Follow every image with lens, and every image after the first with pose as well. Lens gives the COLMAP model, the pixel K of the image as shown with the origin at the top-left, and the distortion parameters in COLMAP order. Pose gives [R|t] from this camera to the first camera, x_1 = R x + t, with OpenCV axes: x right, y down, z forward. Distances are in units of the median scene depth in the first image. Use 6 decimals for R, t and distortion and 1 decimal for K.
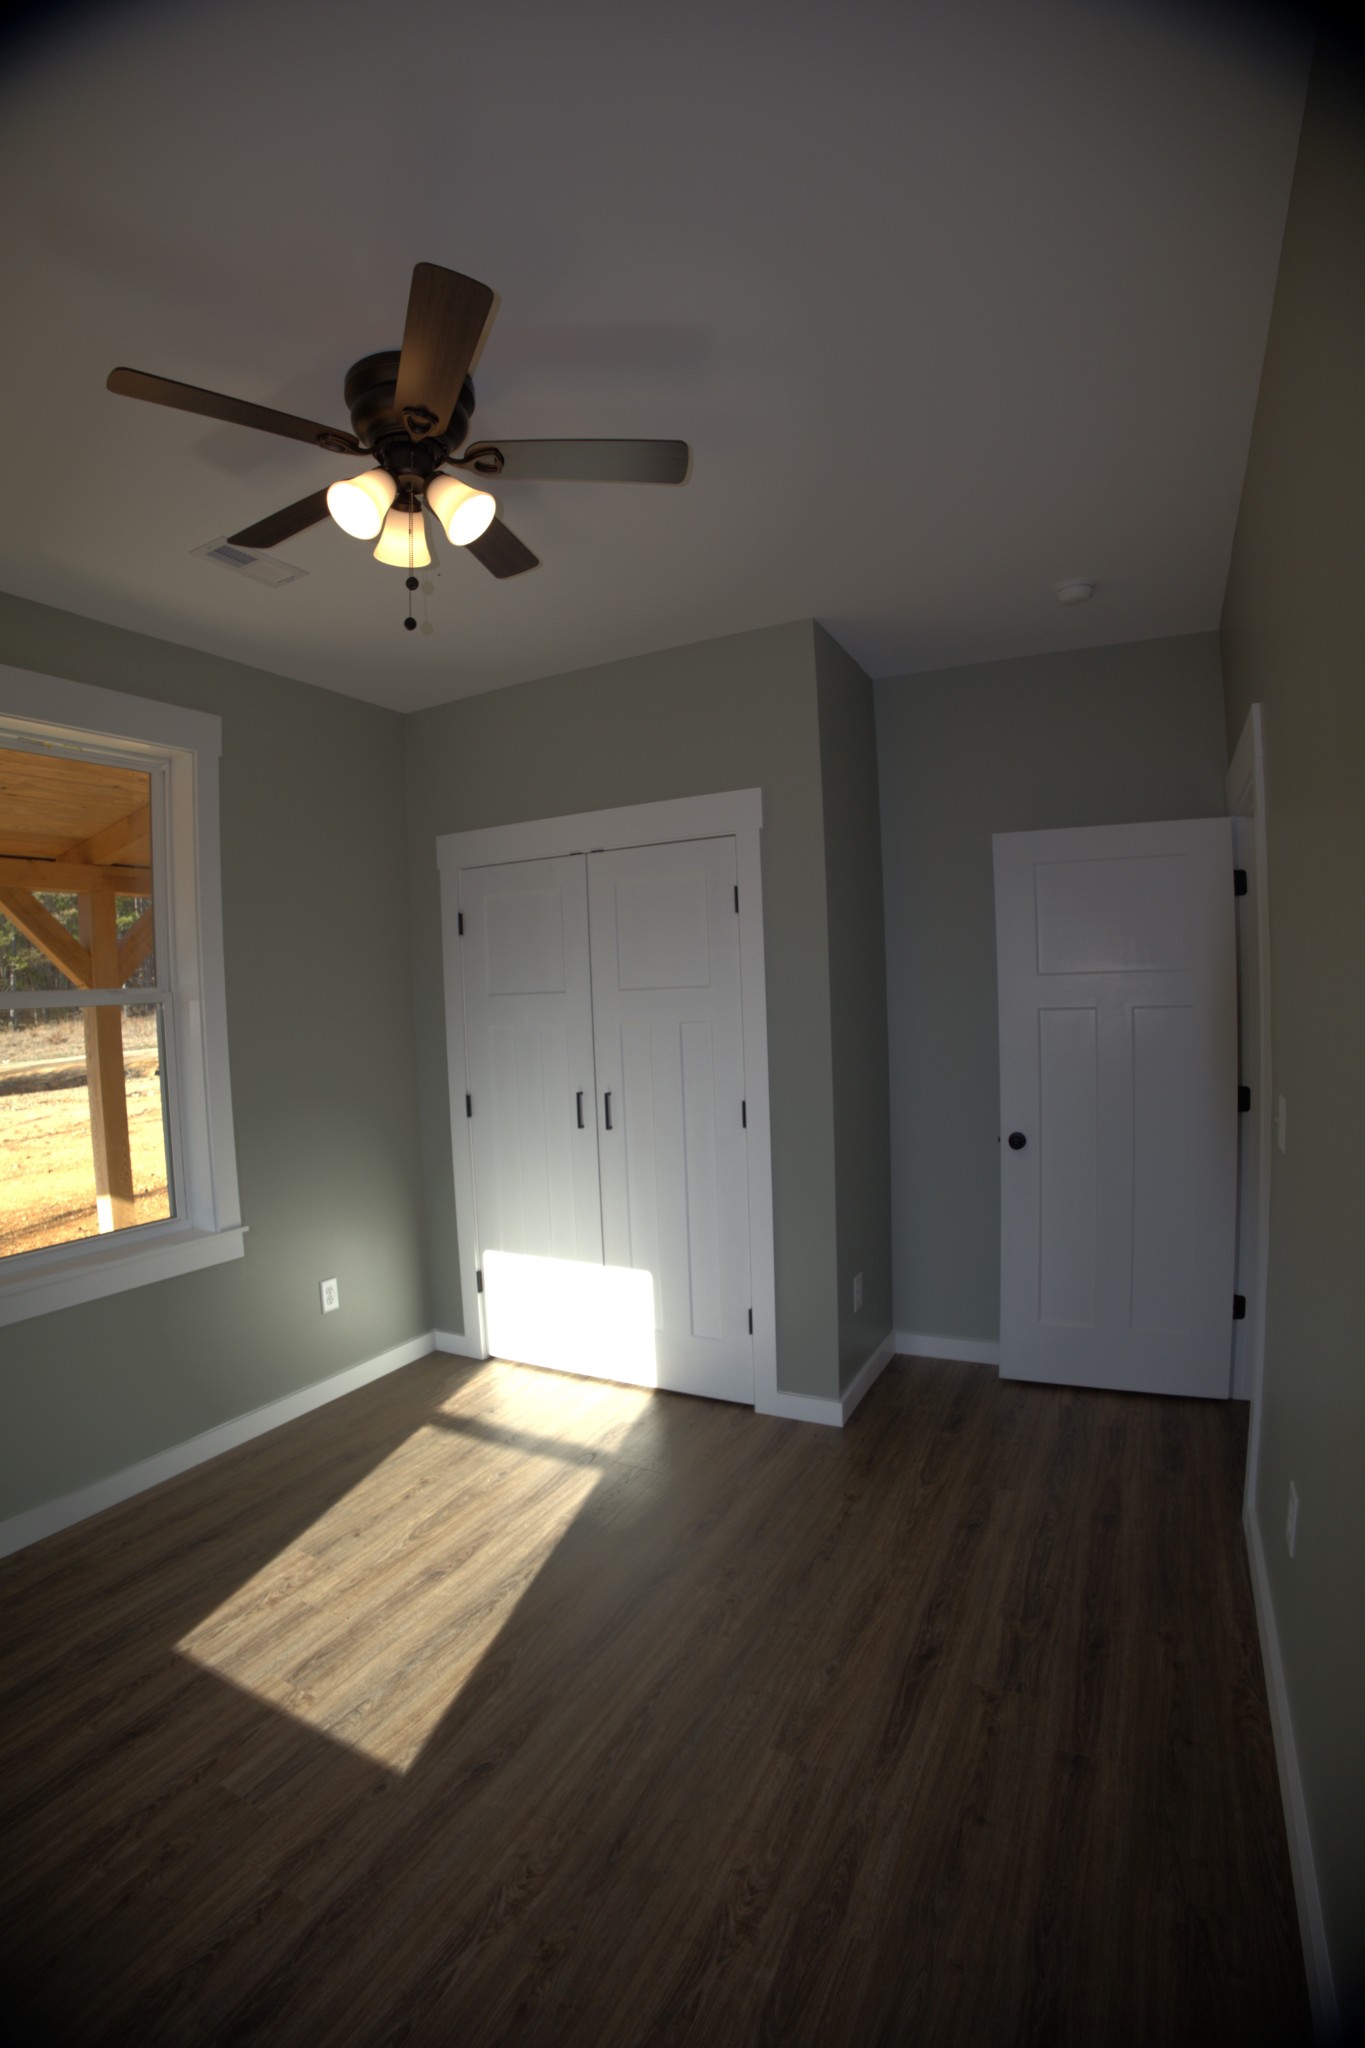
lens RADIAL K [[947.8, 0, 675.5], [0, 947.8, 1034.6], [0, 0, 1]] dist [-0.157193, 0.041188]
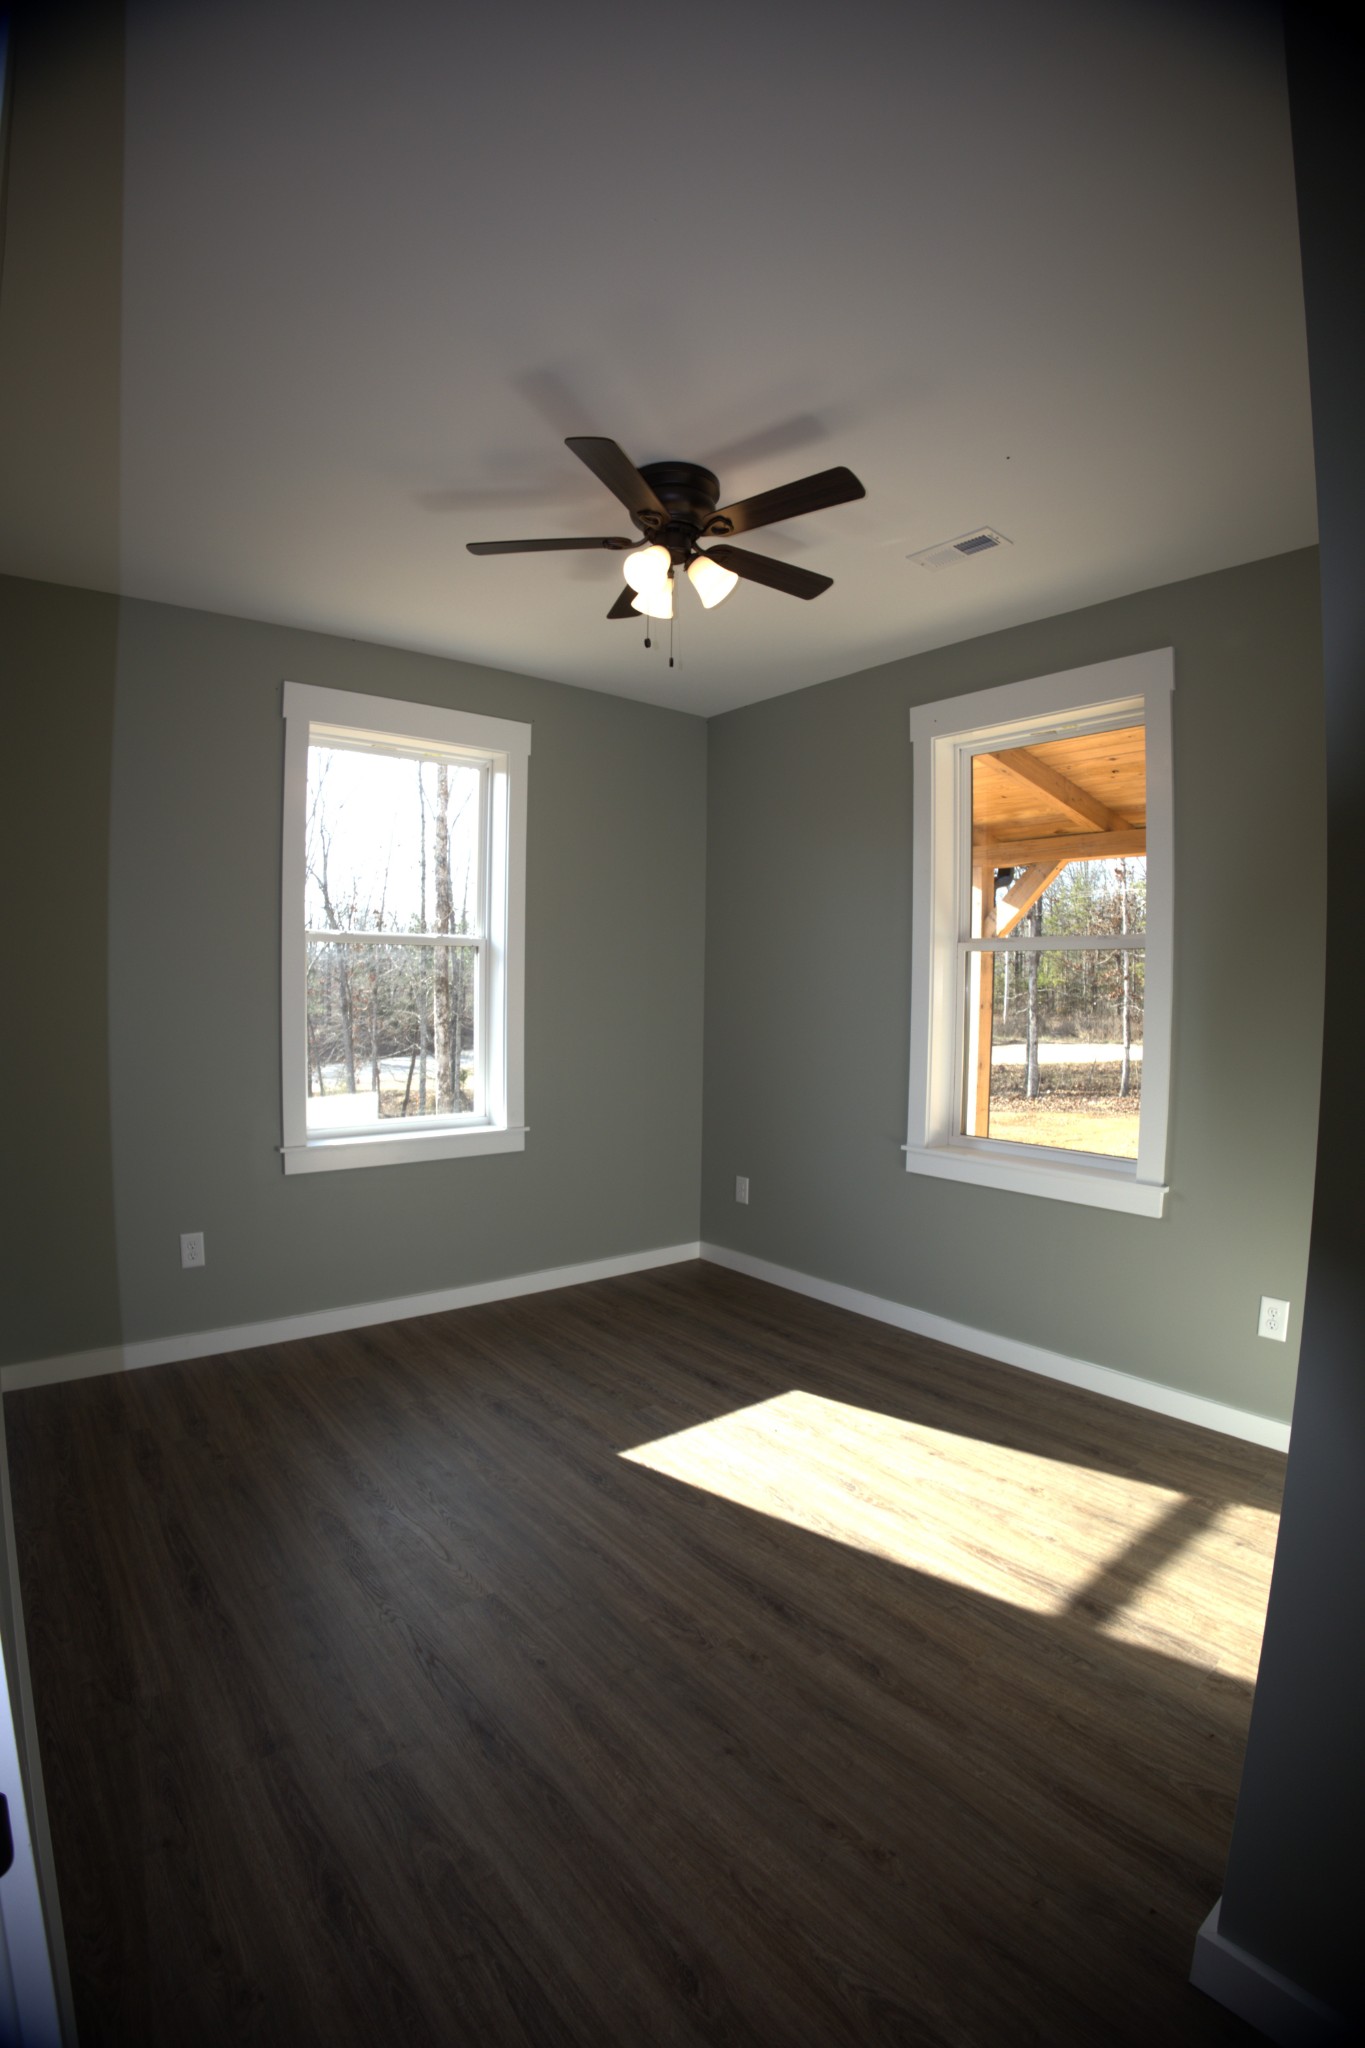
lens RADIAL K [[947.8, 0, 675.5], [0, 947.8, 1034.6], [0, 0, 1]] dist [-0.157193, 0.041188]
pose [[-0.408222, 0.079711, -0.909396, 0.854443], [-0.035172, 0.994067, 0.102922, -0.035466], [0.912205, 0.074000, -0.402996, 1.363128]]
